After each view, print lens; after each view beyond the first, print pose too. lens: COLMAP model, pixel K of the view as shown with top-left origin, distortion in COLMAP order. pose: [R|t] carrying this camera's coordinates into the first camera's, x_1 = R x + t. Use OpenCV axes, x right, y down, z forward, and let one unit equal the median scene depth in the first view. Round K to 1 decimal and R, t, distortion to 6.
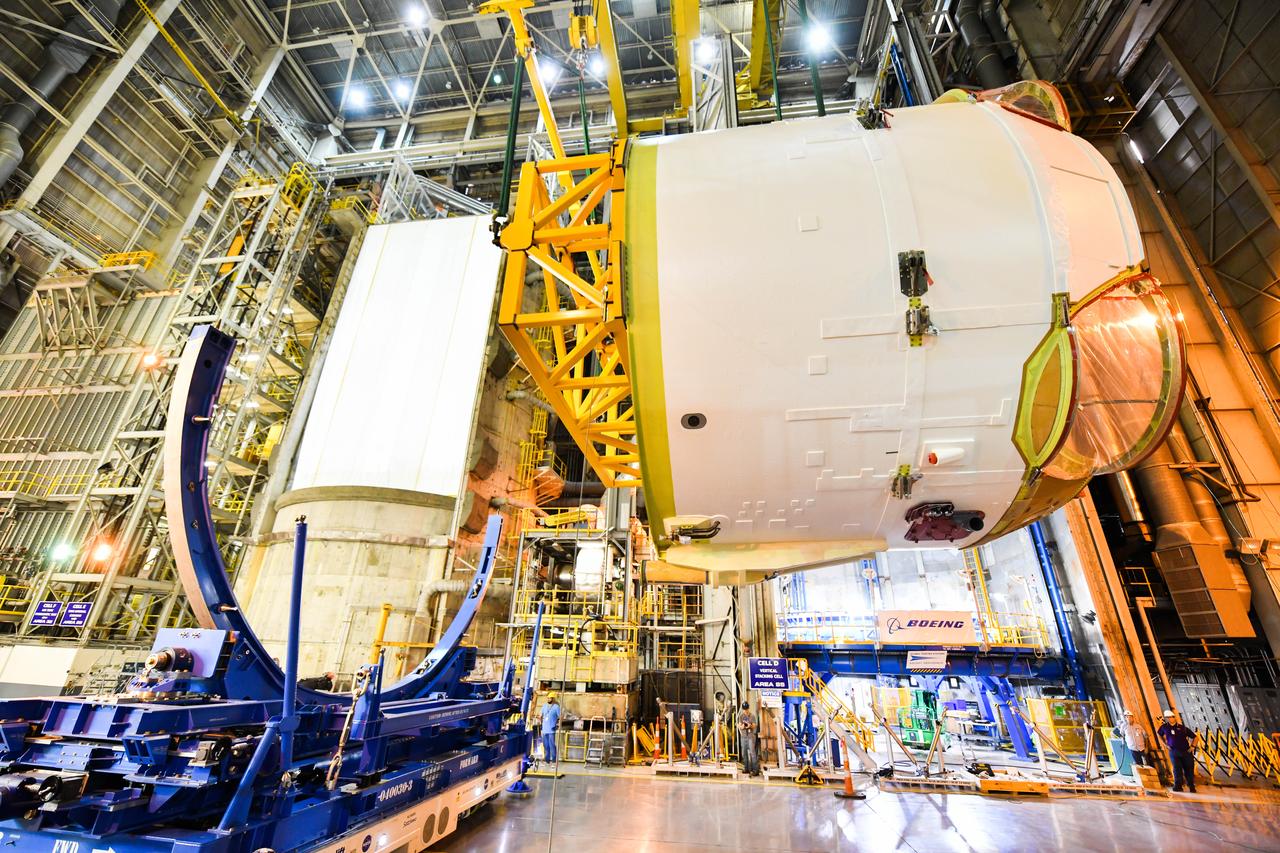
lens RADIAL K [[511.5, 0, 644.8], [0, 511.5, 427.8], [0, 0, 1]] dist [-0.014199, -0.001899]
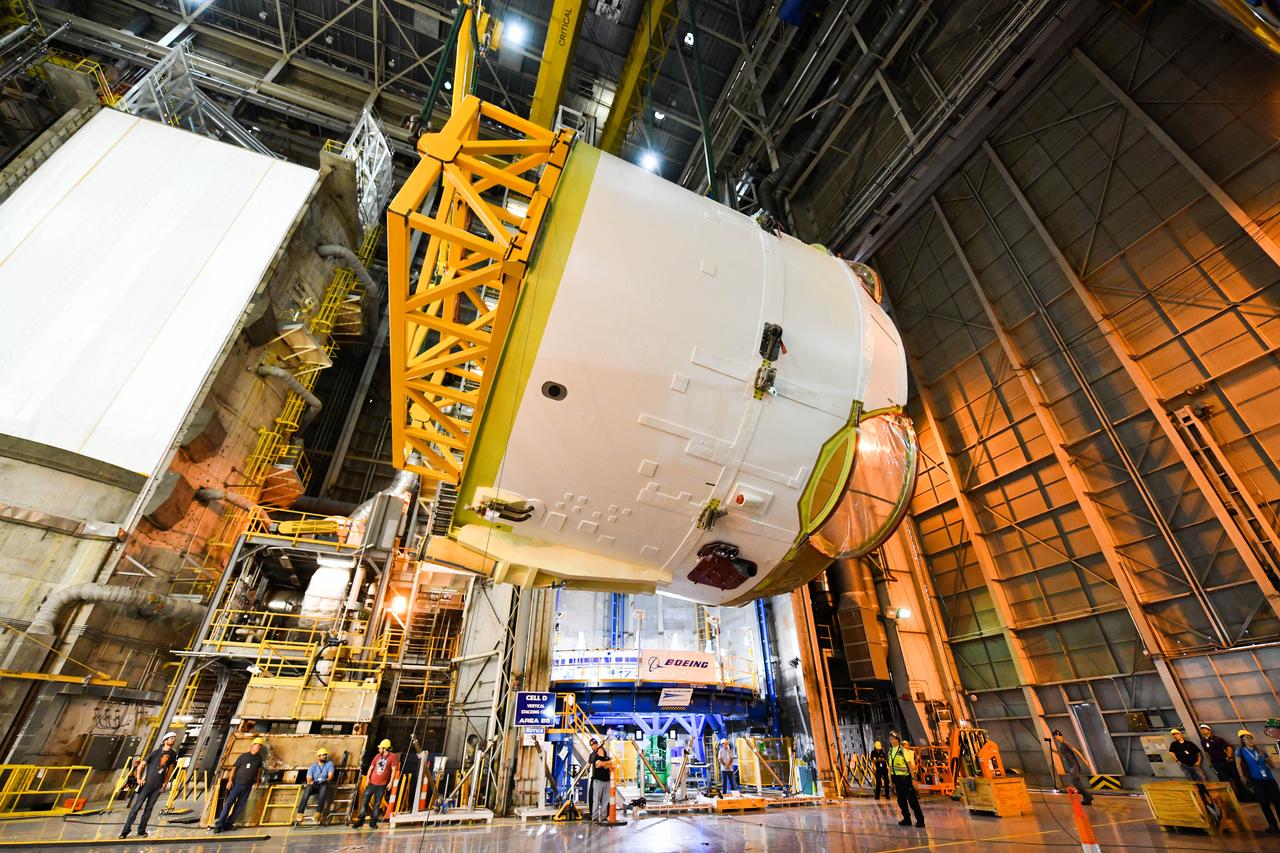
lens RADIAL K [[511.5, 0, 643.9], [0, 511.5, 427.9], [0, 0, 1]] dist [-0.014199, -0.001899]
pose [[0.868063, 0.236764, 0.436360, -0.088985], [-0.178488, 0.969020, -0.170708, 0.072158], [-0.463259, 0.070301, 0.883430, 0.019120]]
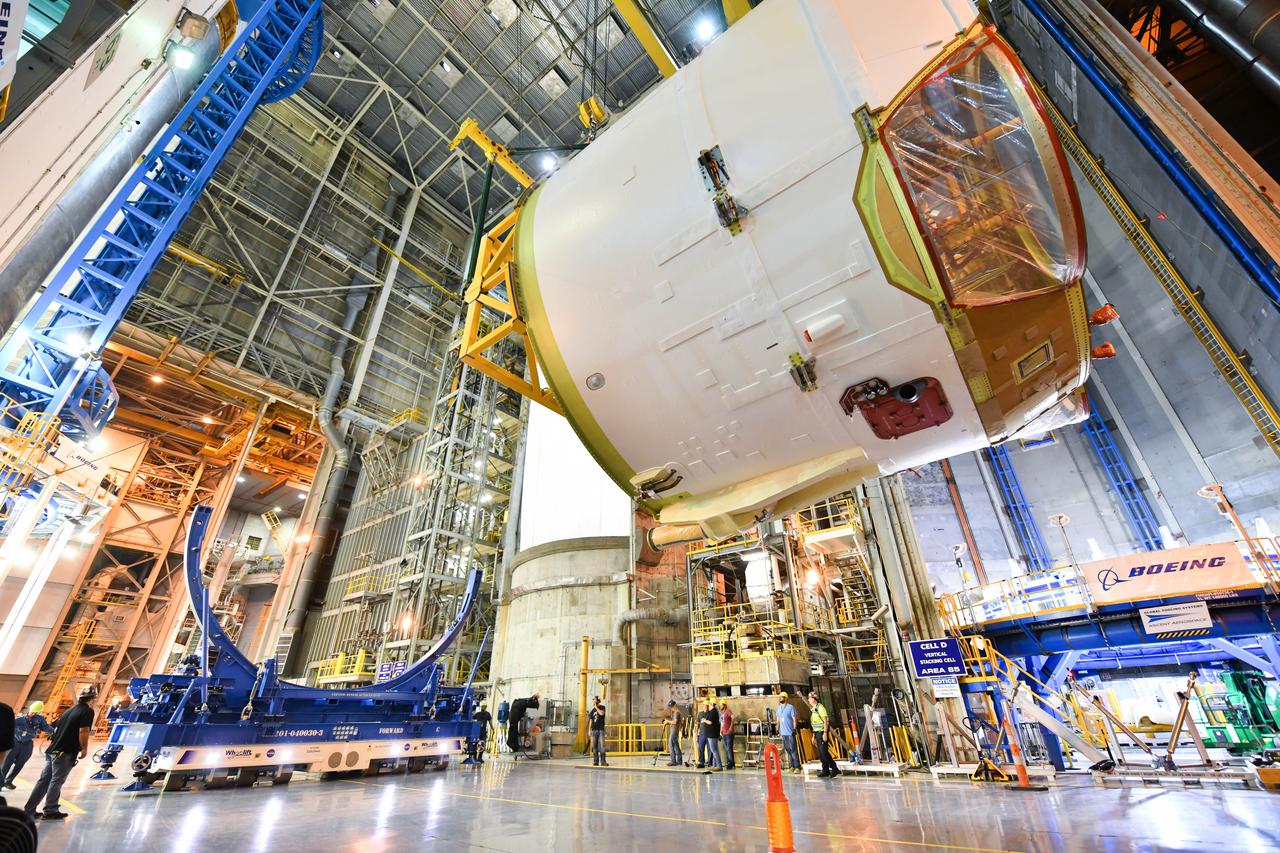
lens RADIAL K [[511.5, 0, 645.1], [0, 511.5, 427.9], [0, 0, 1]] dist [-0.014199, -0.001899]
pose [[0.865250, -0.279913, -0.415923, 0.206506], [0.240531, 0.959678, -0.145475, 0.089799], [0.439873, 0.025830, 0.897689, 0.015782]]
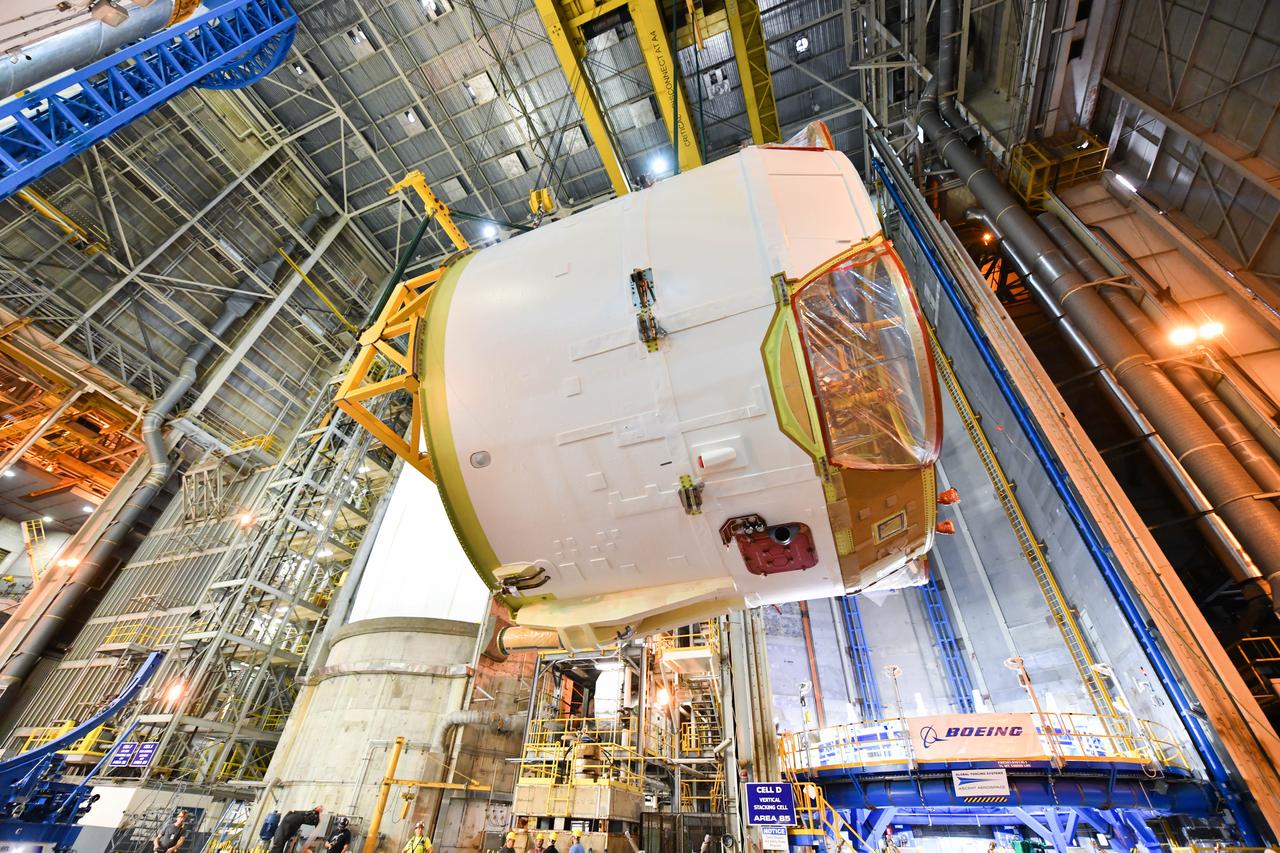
lens RADIAL K [[511.5, 0, 645.1], [0, 511.5, 428.4], [0, 0, 1]] dist [-0.014199, -0.001899]
pose [[0.973081, -0.140919, -0.182359, 0.206004], [0.087053, 0.957404, -0.275318, 0.080278], [0.213389, 0.252032, 0.943899, 0.022358]]
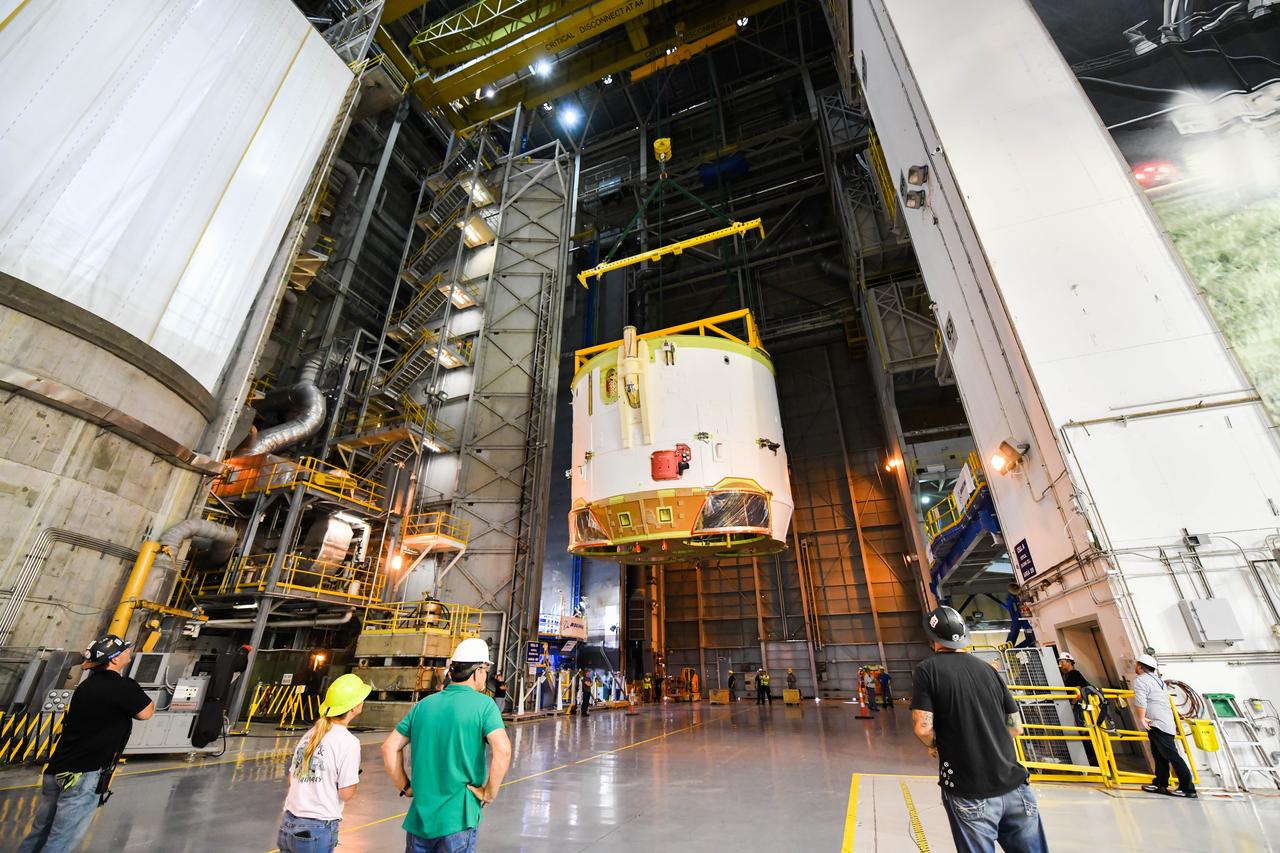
lens RADIAL K [[511.5, 0, 644.5], [0, 511.5, 426.5], [0, 0, 1]] dist [-0.014199, -0.001899]
pose [[0.244955, 0.400300, 0.883039, -0.919868], [-0.388224, 0.875078, -0.288998, 0.154250], [-0.888414, -0.272025, 0.369761, 0.250421]]
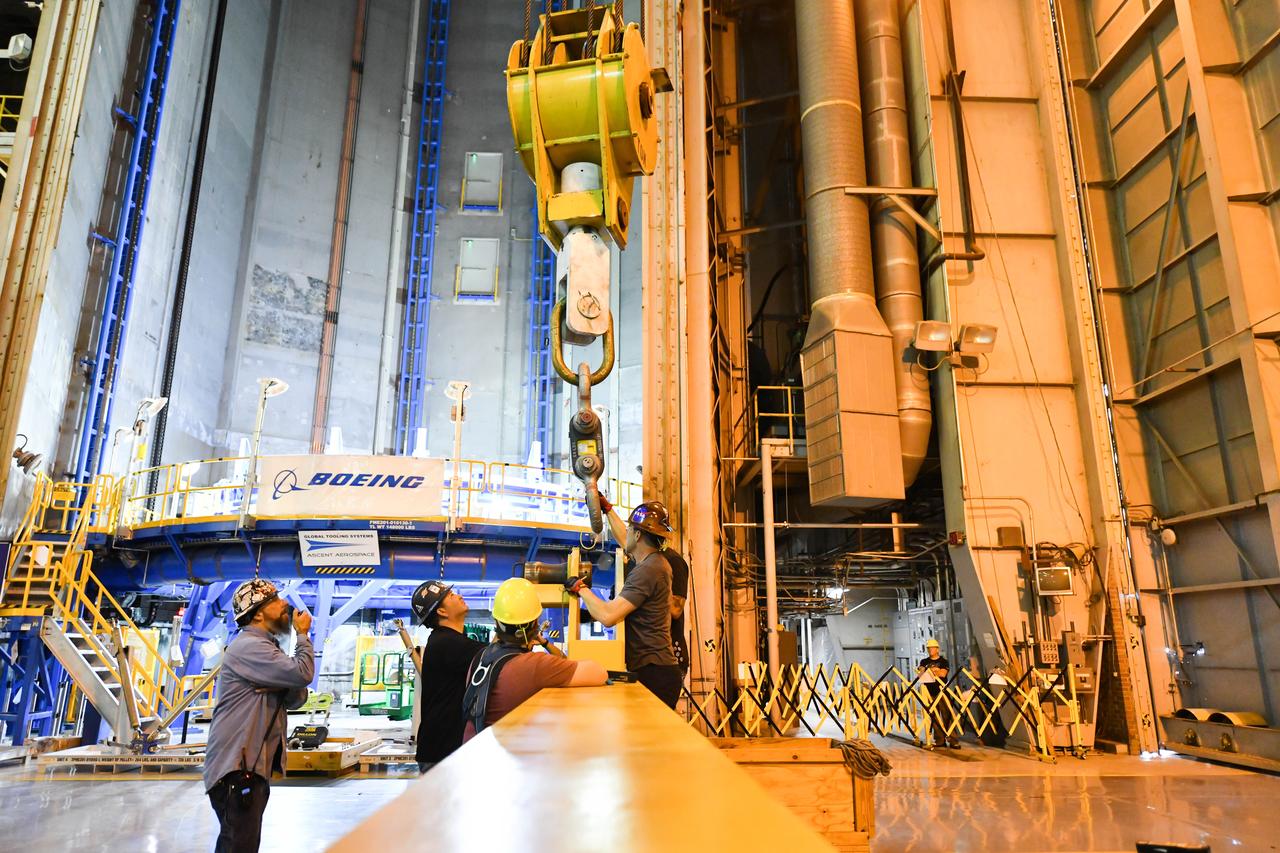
lens RADIAL K [[844.2, 0, 641.4], [0, 844.2, 422.7], [0, 0, 1]] dist [-0.002172, 0.002572]
pose [[0.985005, 0.021182, 0.171221, 0.529837], [-0.049161, 0.985752, 0.160862, 0.139331], [-0.165374, -0.166868, 0.972012, 0.119388]]
